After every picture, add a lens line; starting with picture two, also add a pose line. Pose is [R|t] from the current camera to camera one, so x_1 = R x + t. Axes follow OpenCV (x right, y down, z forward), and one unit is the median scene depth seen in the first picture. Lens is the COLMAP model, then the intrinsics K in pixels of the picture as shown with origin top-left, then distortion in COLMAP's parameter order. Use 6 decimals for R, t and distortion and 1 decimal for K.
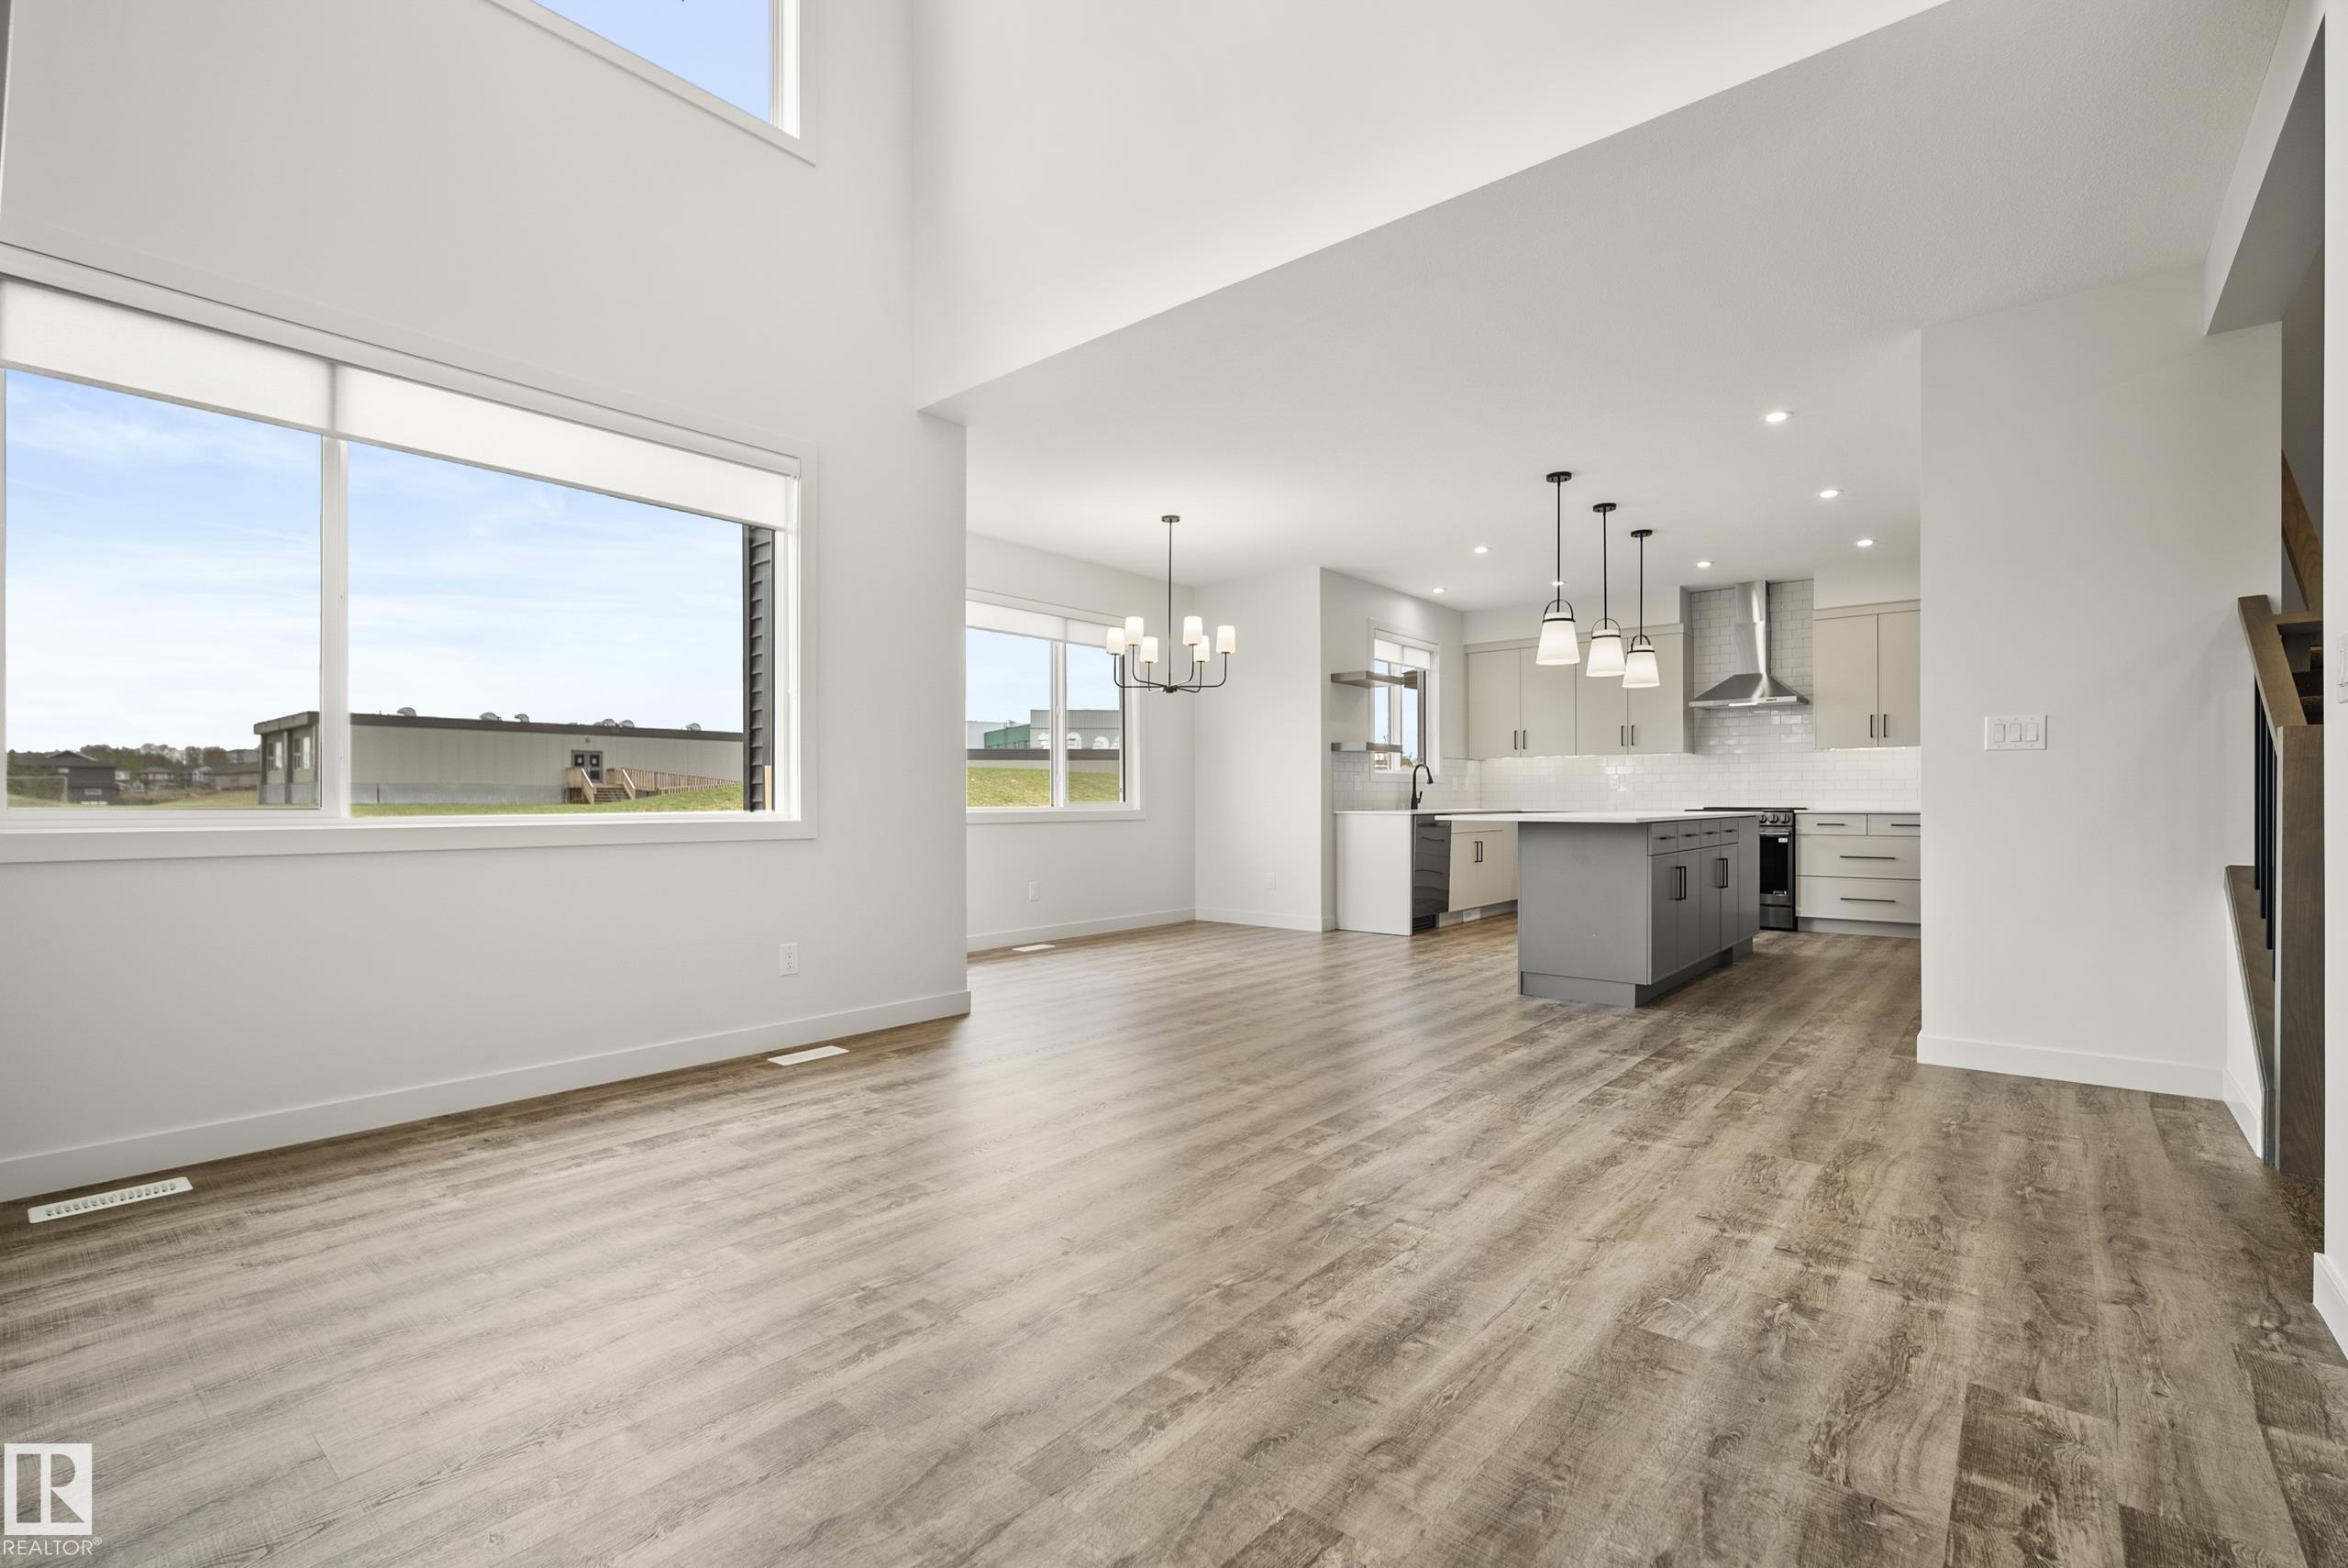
lens RADIAL K [[1043.7, 0, 1168.8], [0, 1043.7, 803.0], [0, 0, 1]] dist [-0.011560, 0.004972]
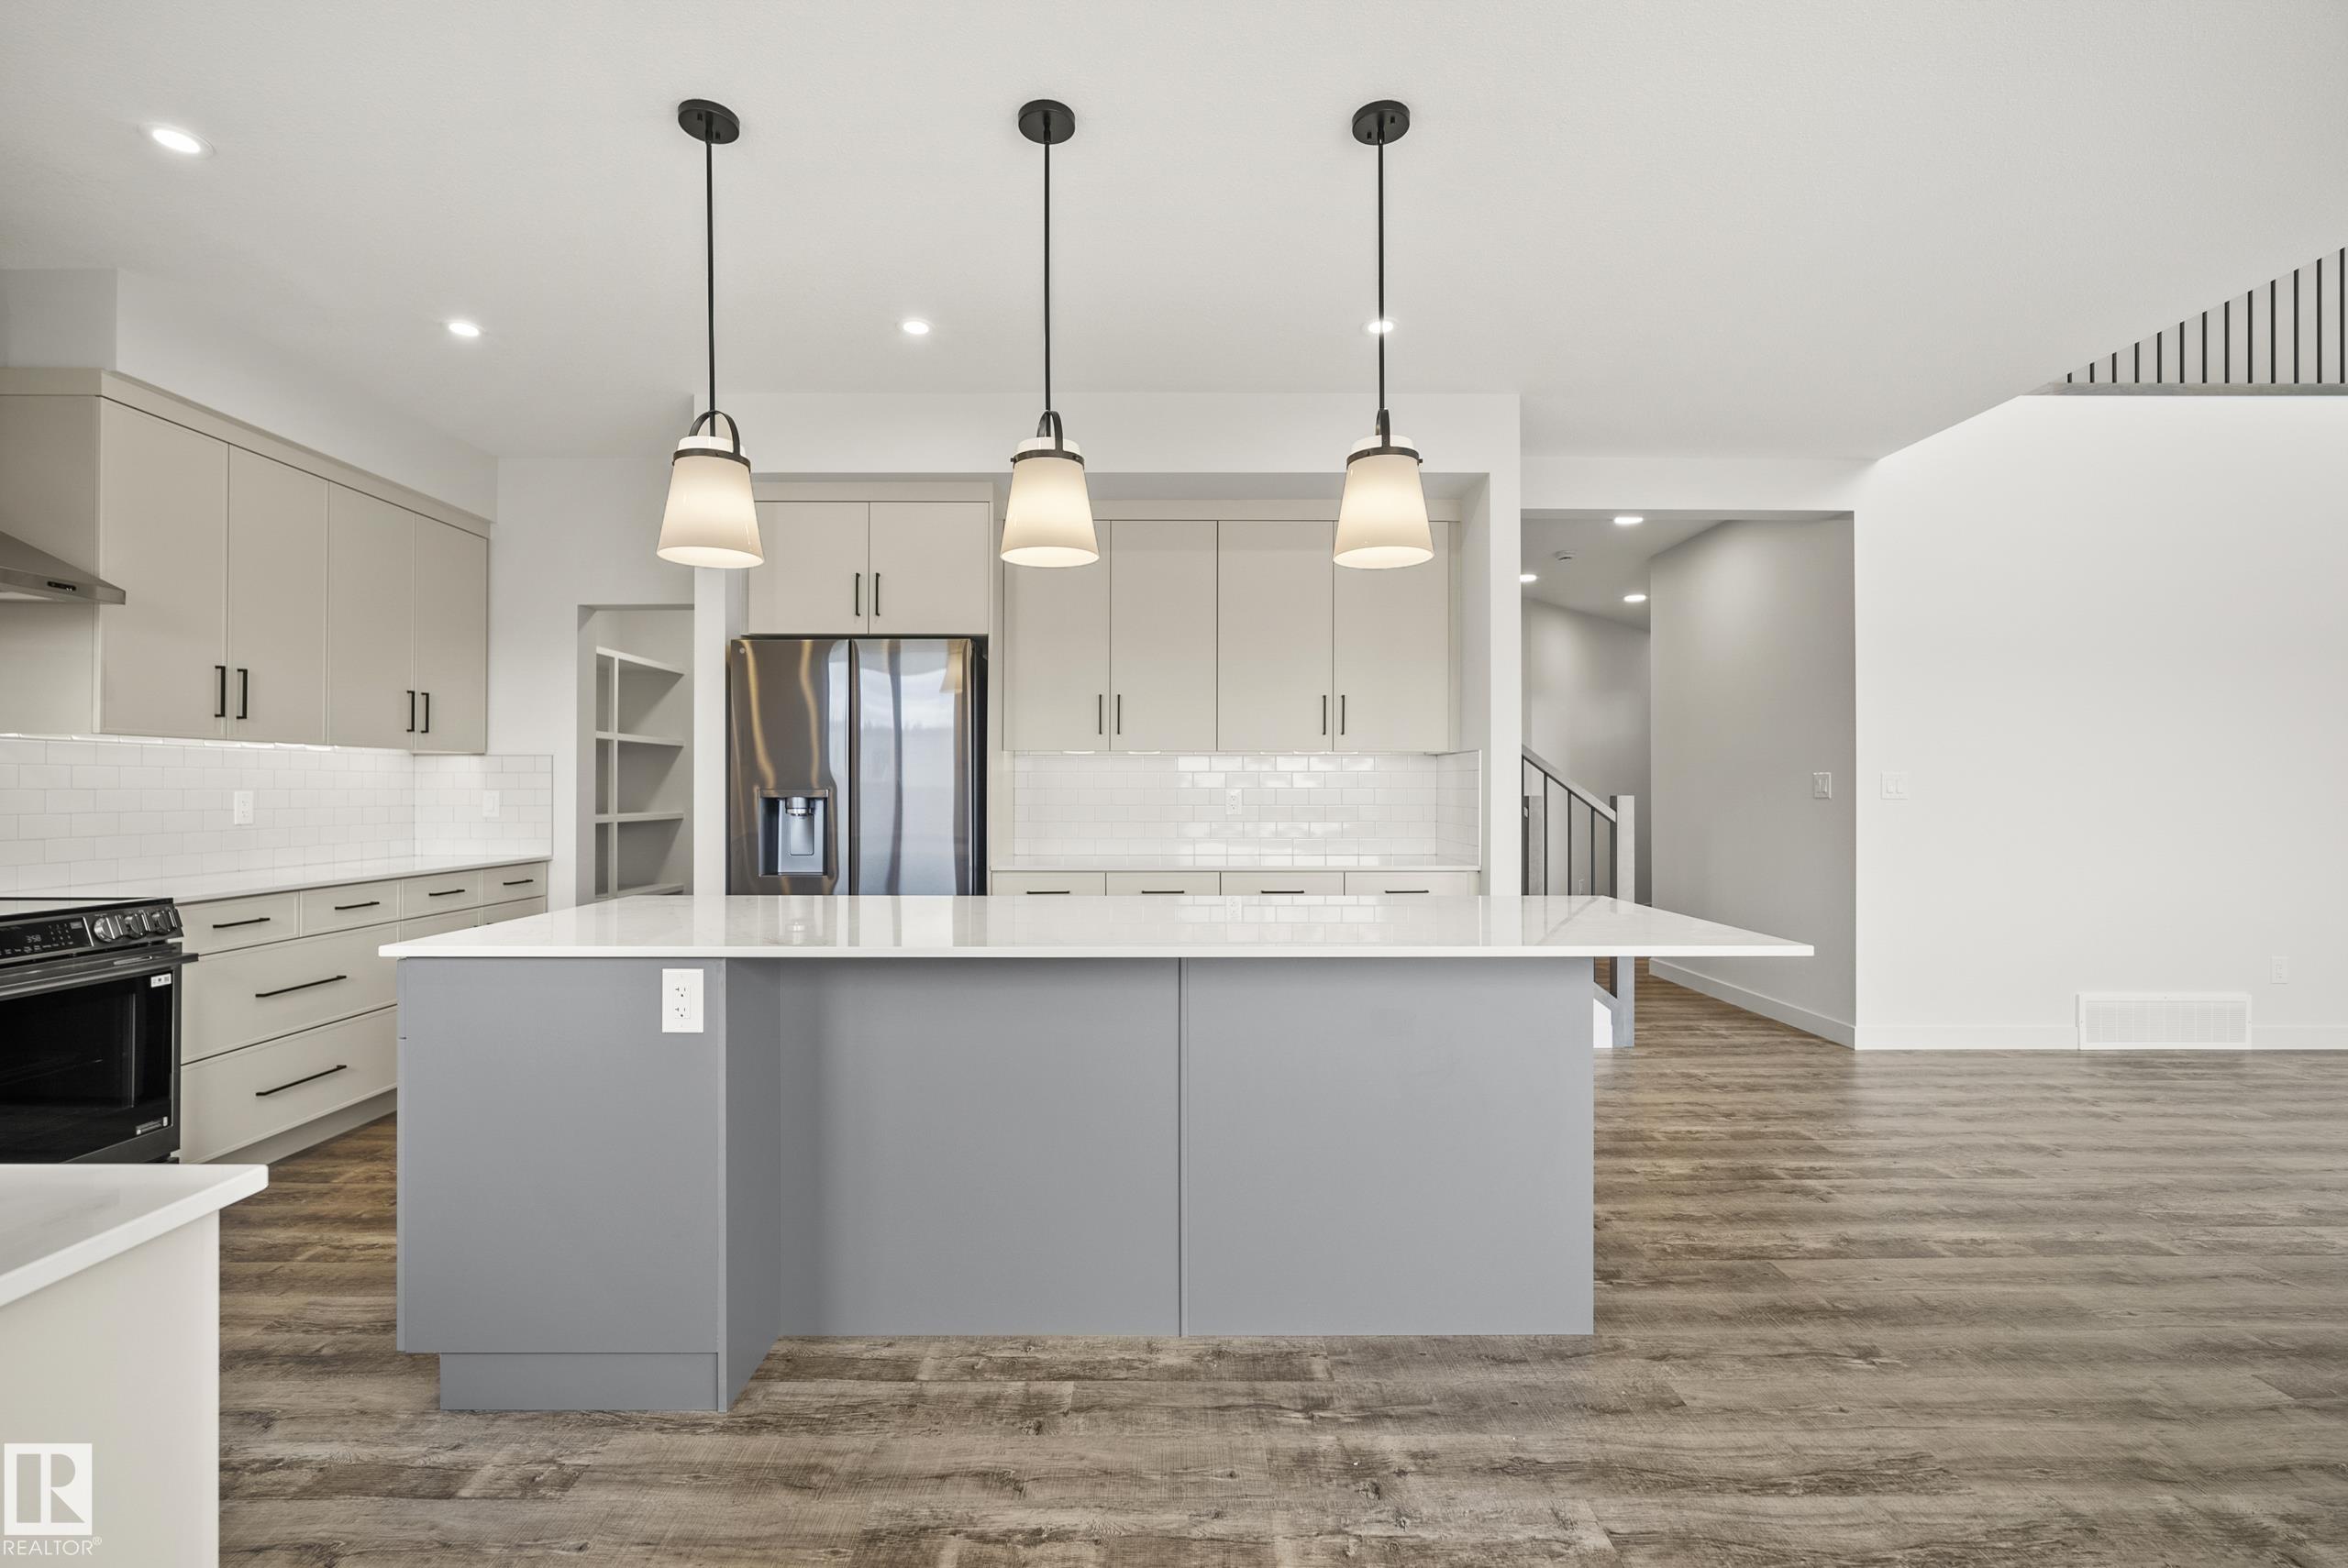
lens RADIAL K [[1044.3, 0, 1172.5], [0, 1044.3, 785.4], [0, 0, 1]] dist [-0.014337, 0.005392]
pose [[-0.649997, 0.004131, 0.759925, 0.180585], [0.002441, 0.999991, -0.003348, -0.069657], [-0.759933, -0.000321, -0.650002, 2.172324]]
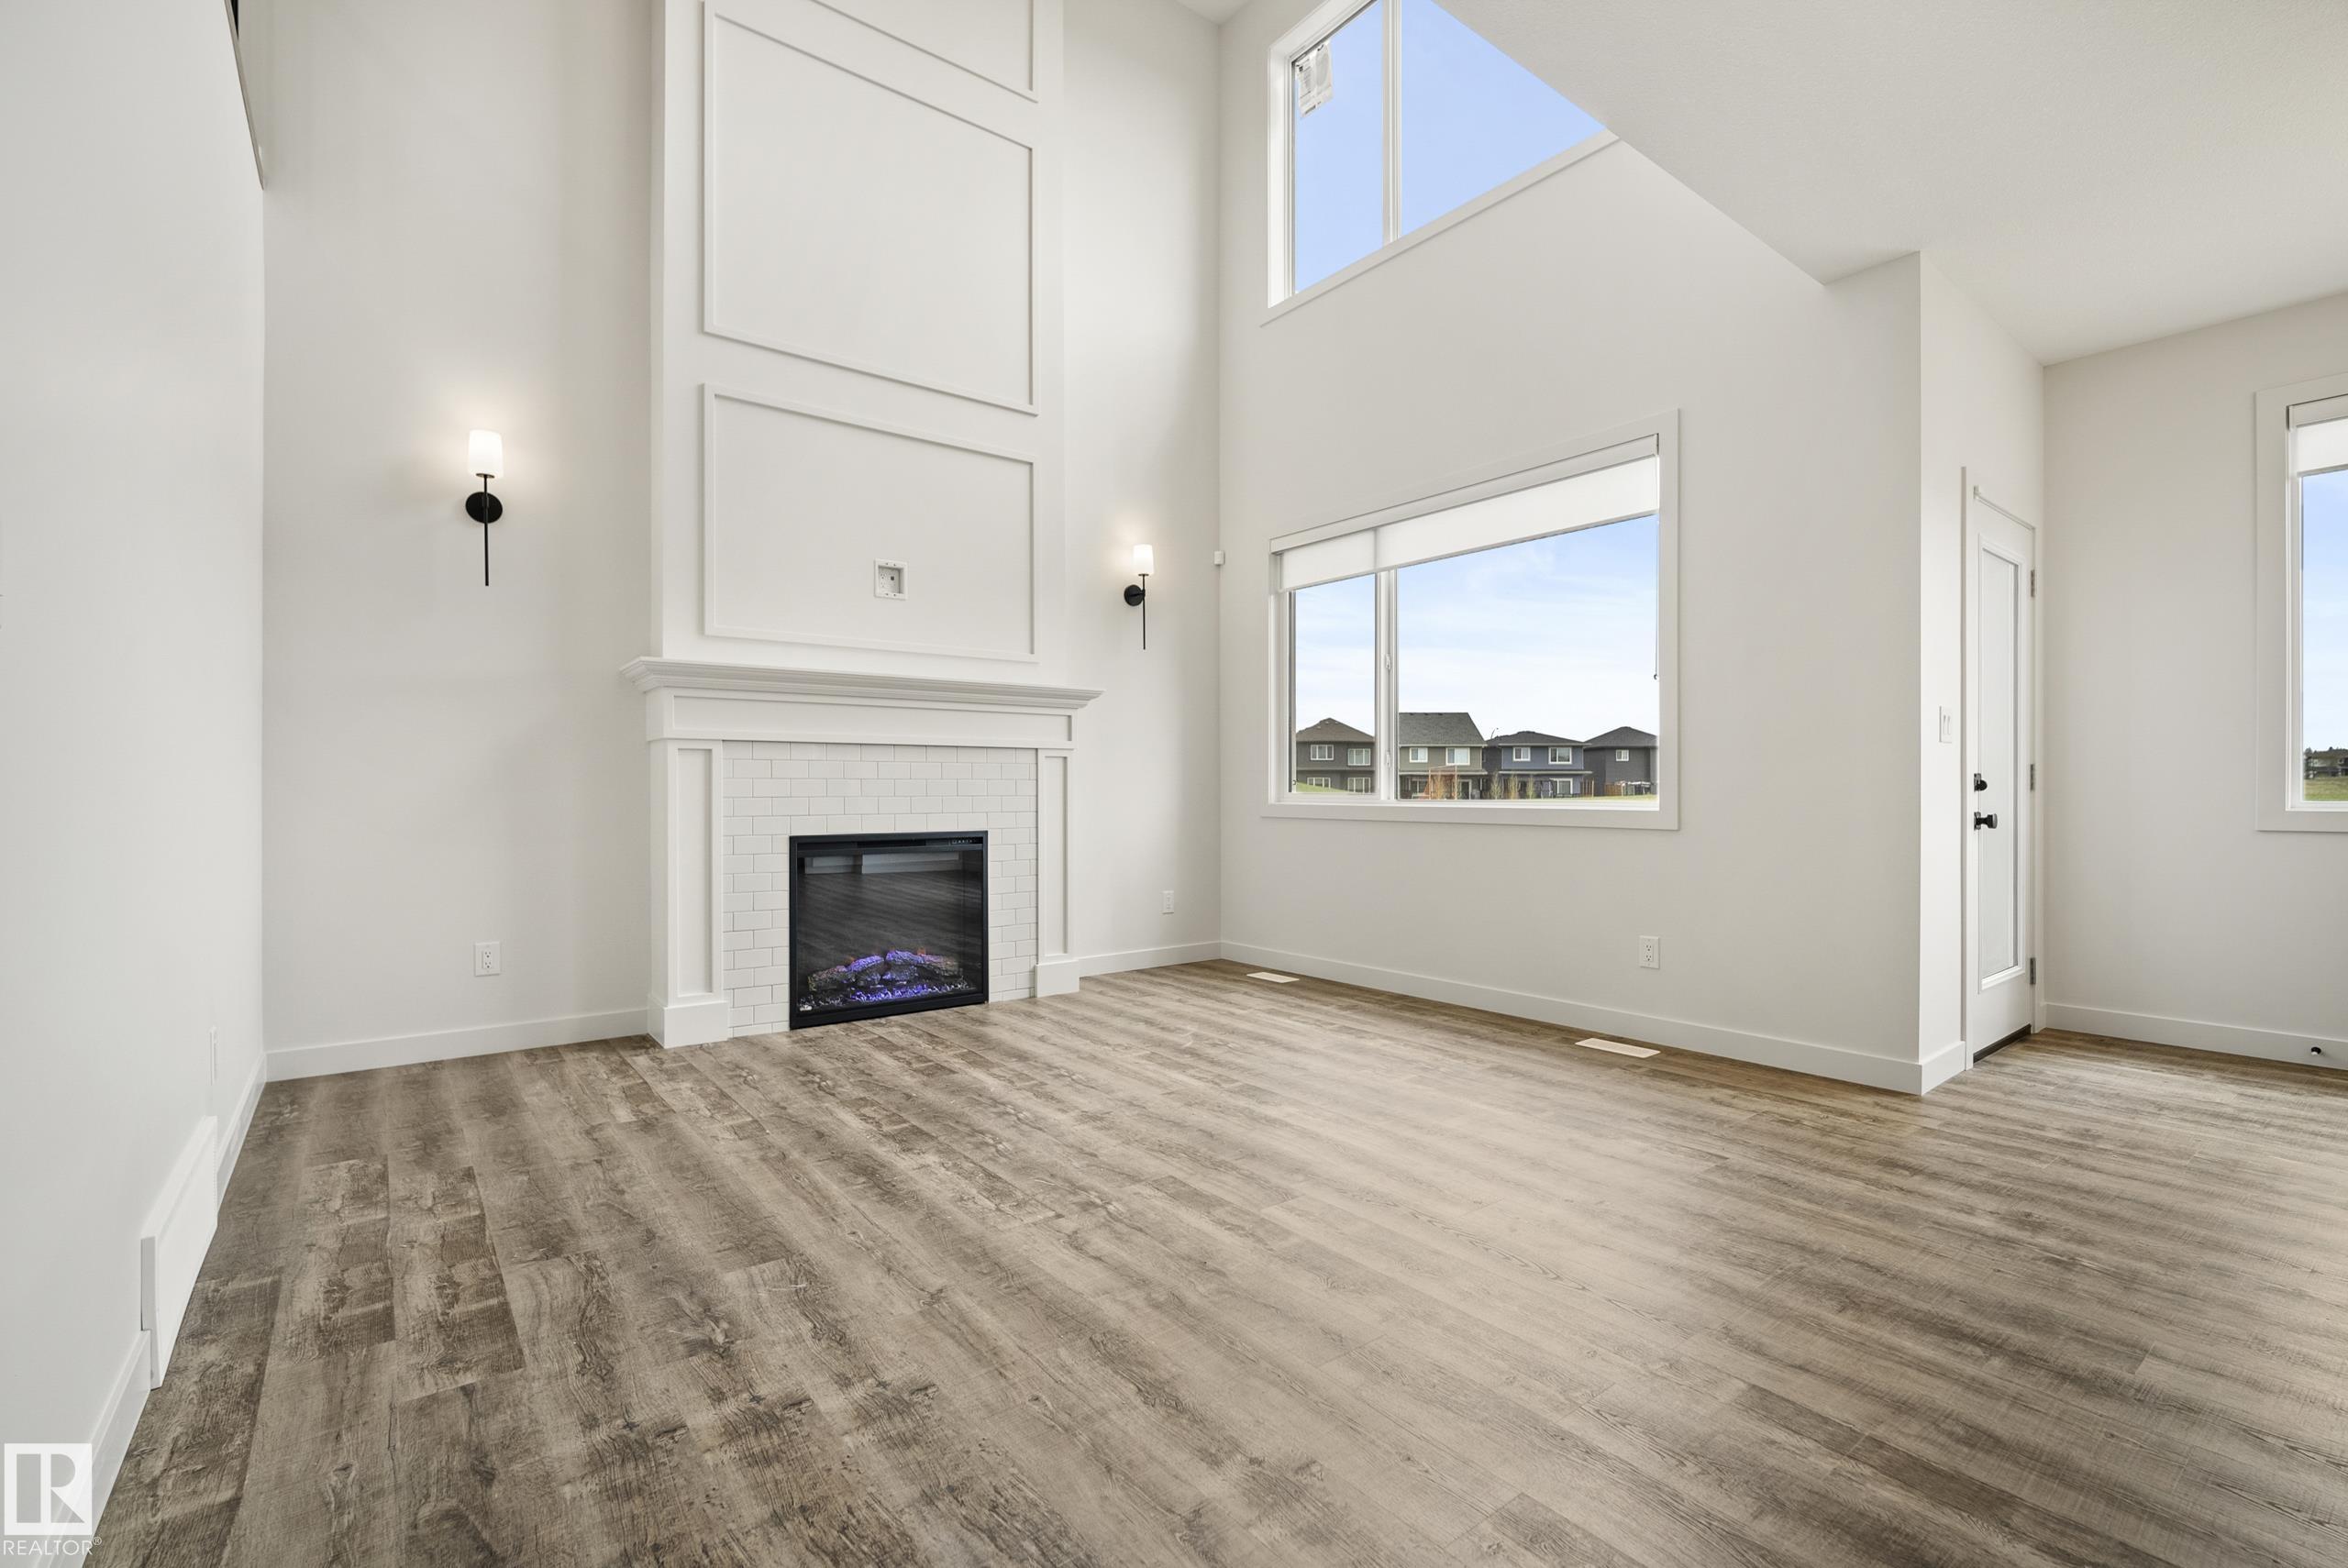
lens RADIAL K [[1044.3, 0, 1172.5], [0, 1044.3, 785.4], [0, 0, 1]] dist [-0.014337, 0.005392]
pose [[-0.211408, -0.001518, -0.977397, 0.826267], [-0.000669, 0.999999, -0.001408, -0.005316], [0.977398, 0.000356, -0.211408, 0.928959]]
